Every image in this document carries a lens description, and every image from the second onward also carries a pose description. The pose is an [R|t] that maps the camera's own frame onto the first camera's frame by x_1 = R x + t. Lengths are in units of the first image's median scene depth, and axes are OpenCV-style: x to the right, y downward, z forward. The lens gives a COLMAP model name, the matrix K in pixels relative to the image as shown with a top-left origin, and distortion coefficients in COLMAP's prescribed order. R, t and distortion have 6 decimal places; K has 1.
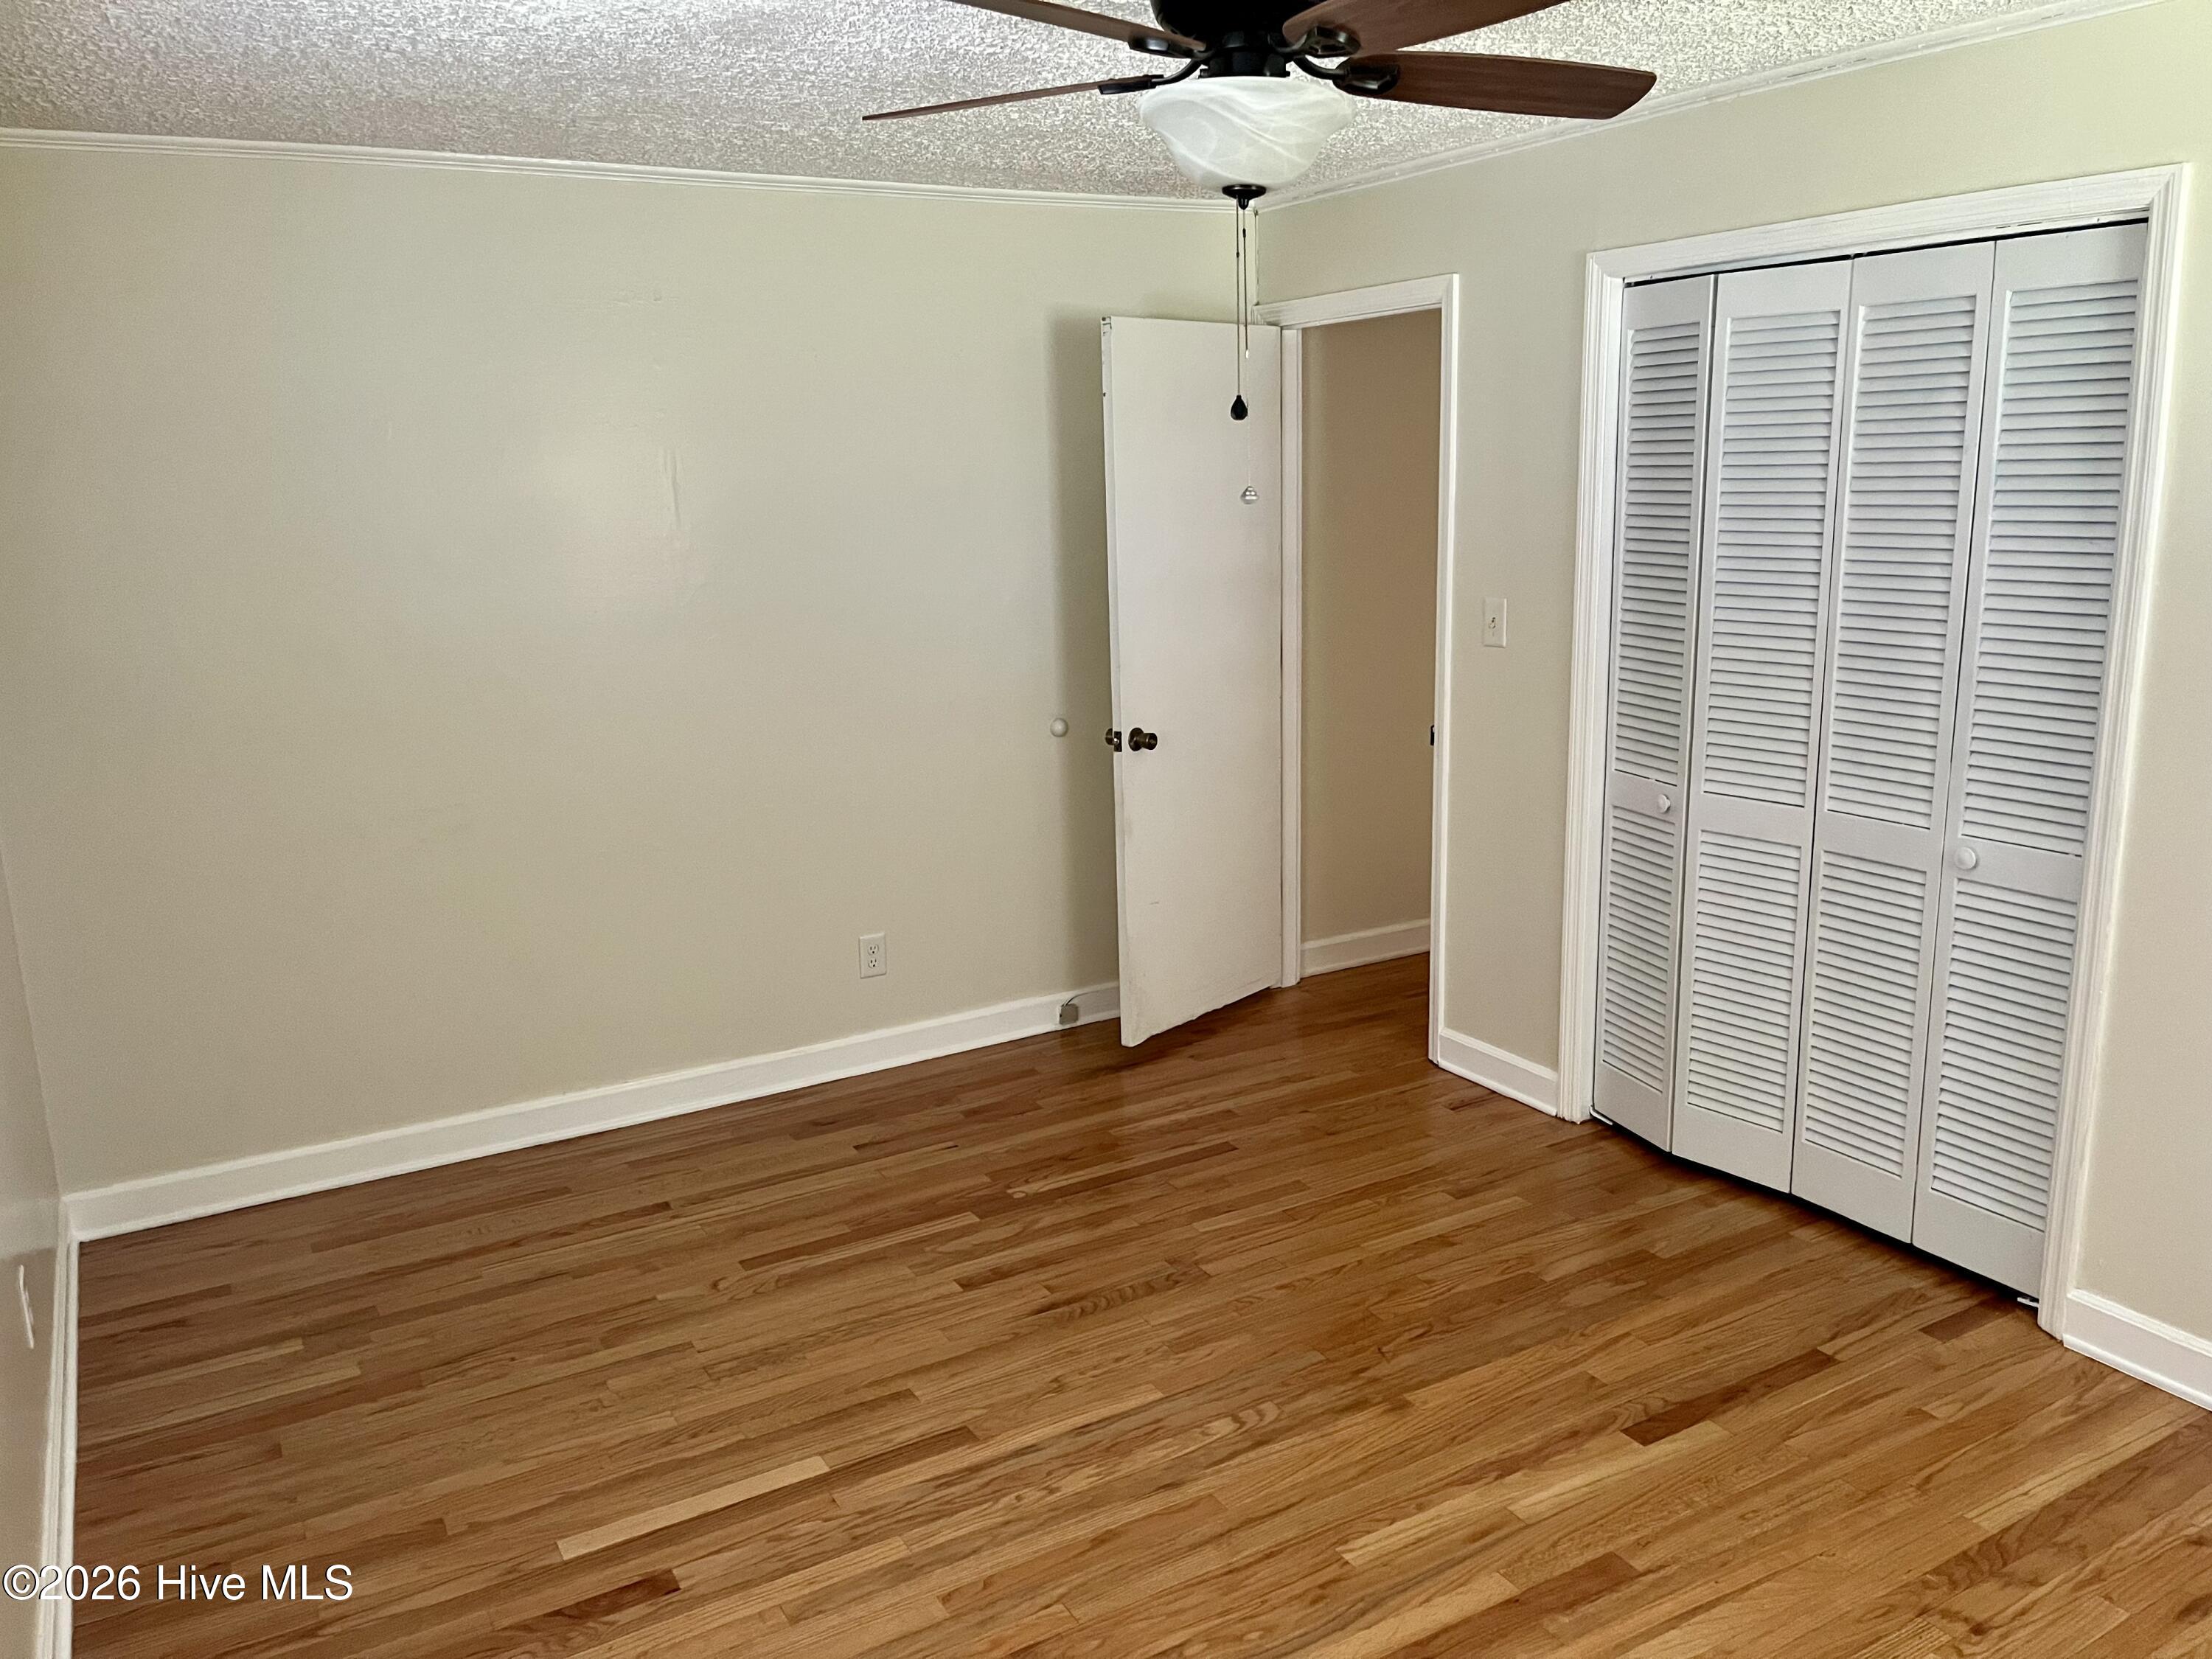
lens RADIAL K [[1663.4, 0, 1109.4], [0, 1663.4, 824.8], [0, 0, 1]] dist [0.040257, -0.036049]
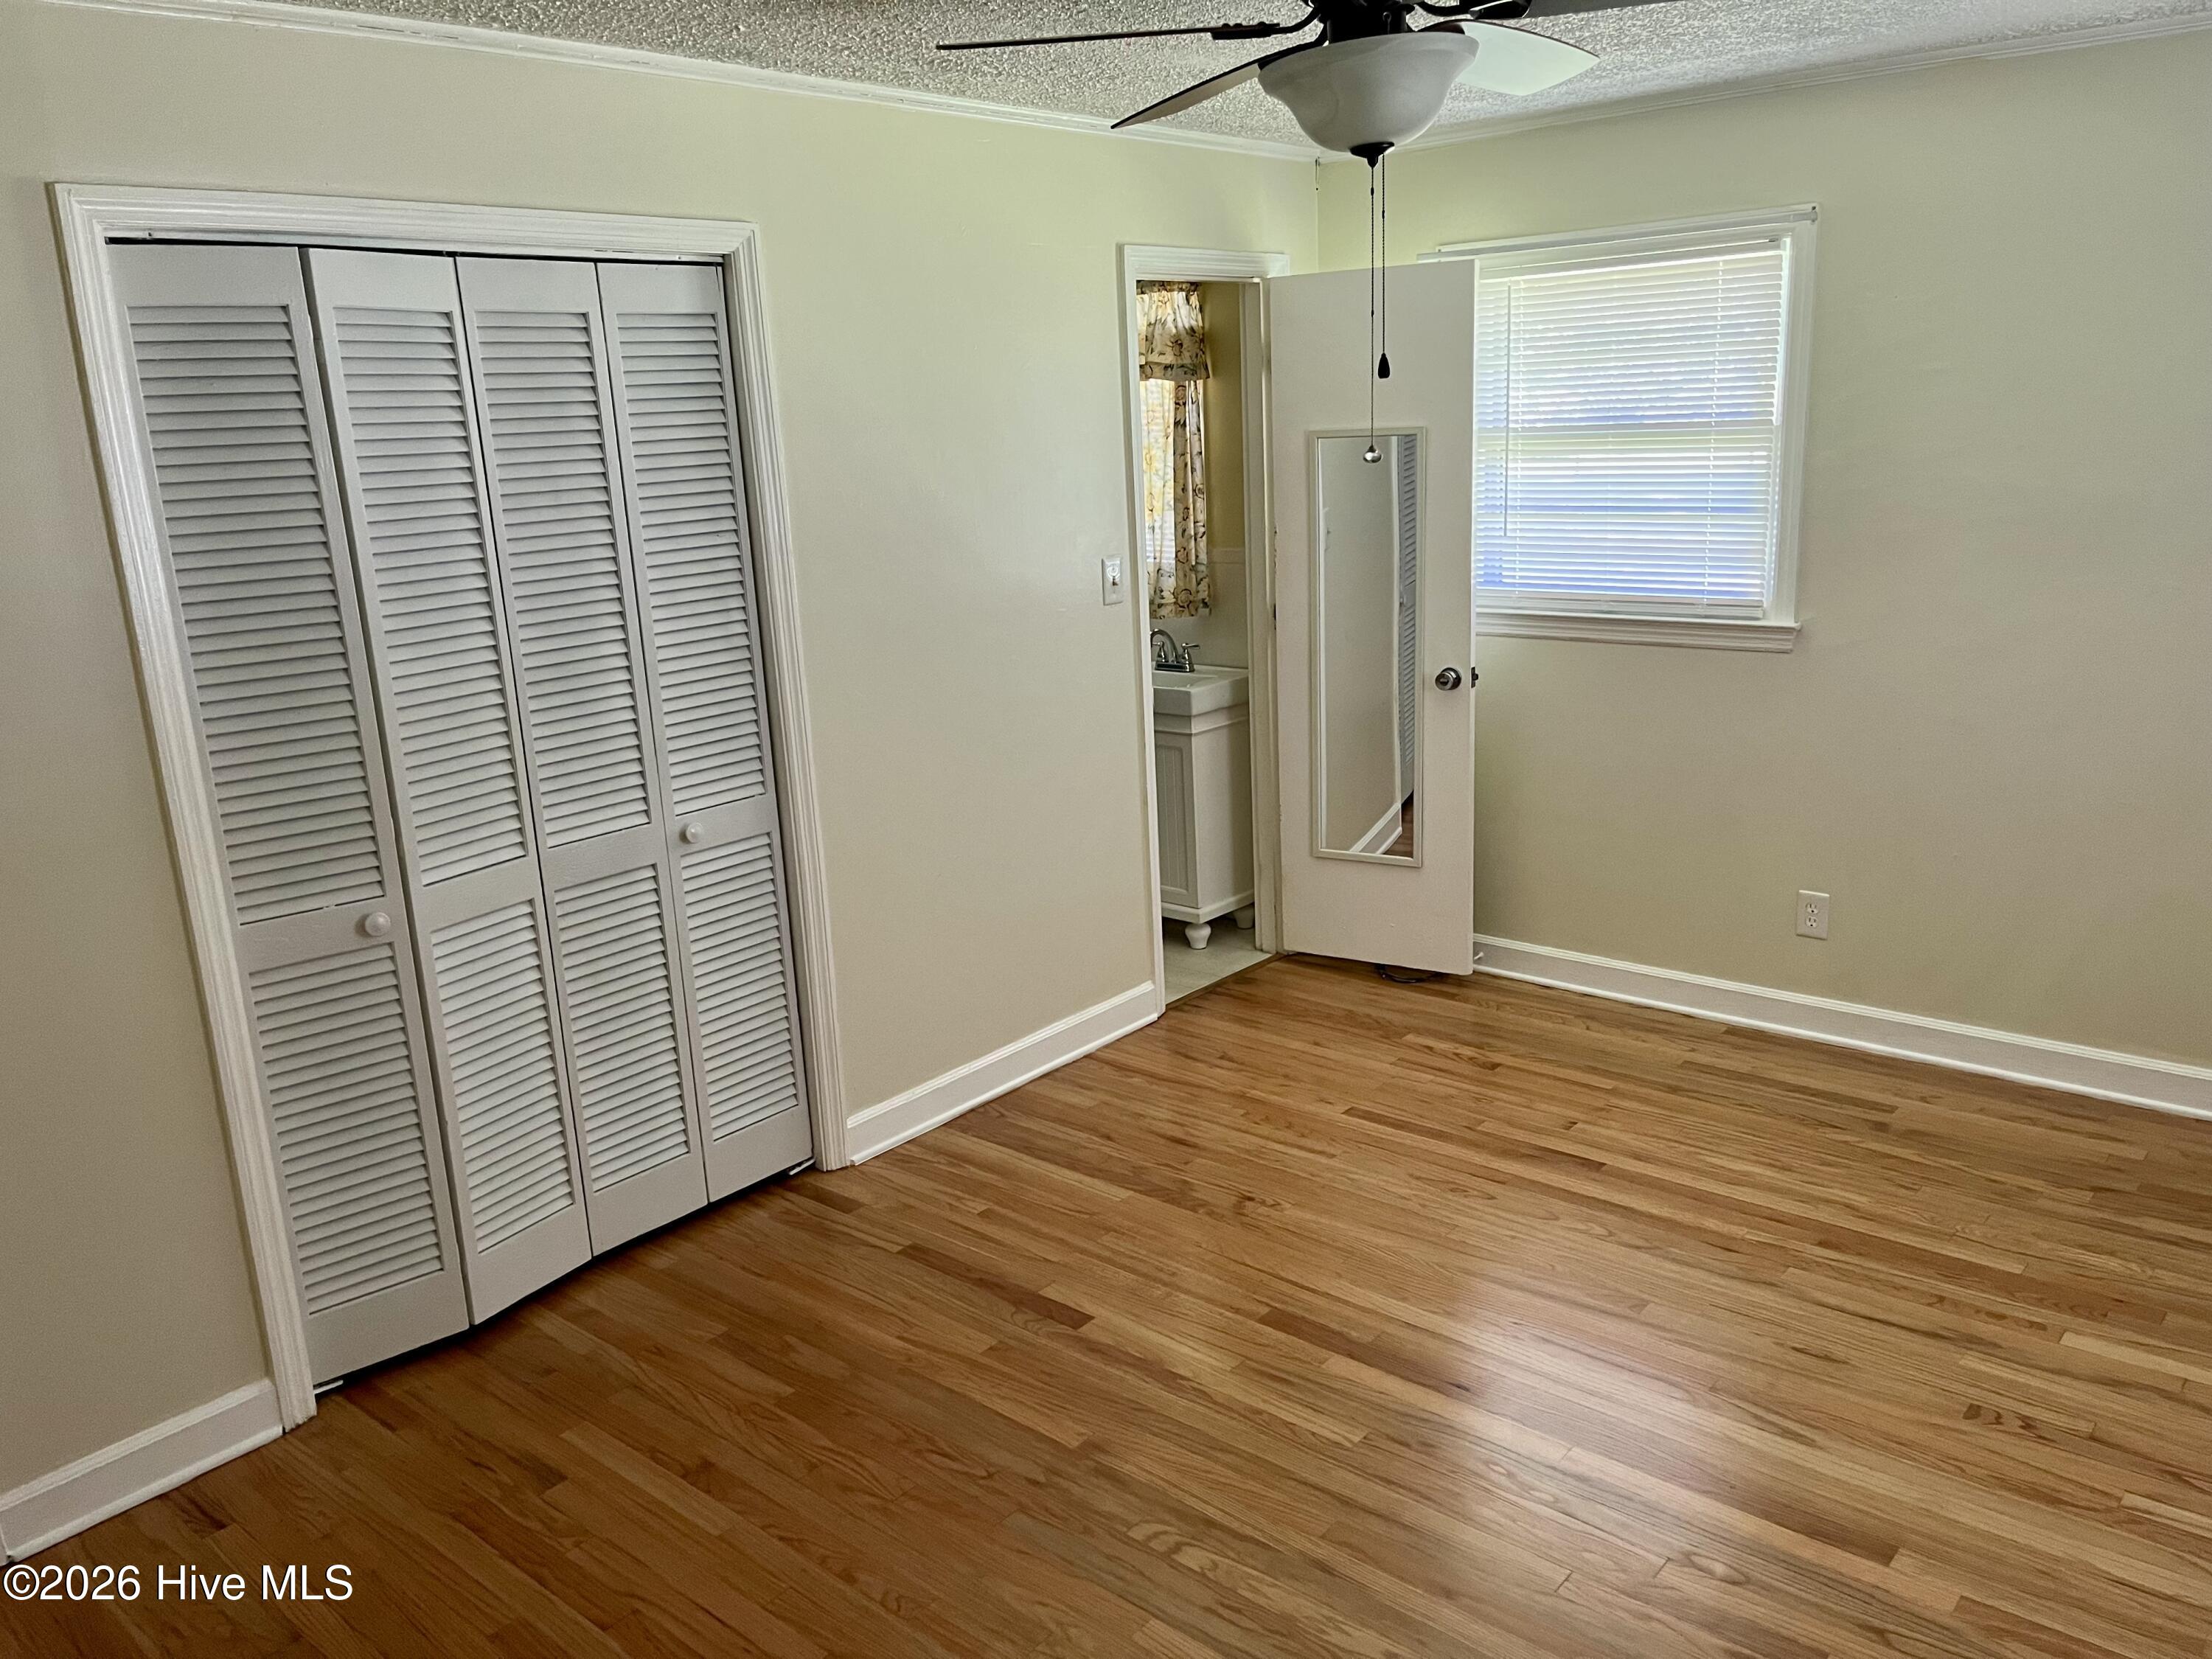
lens RADIAL K [[1663.4, 0, 1111.7], [0, 1663.4, 836.6], [0, 0, 1]] dist [0.040257, -0.036049]
pose [[-0.318292, -0.198405, 0.926998, -0.589032], [0.260041, 0.922072, 0.286638, -0.220330], [-0.911630, 0.332292, -0.241895, 1.024295]]
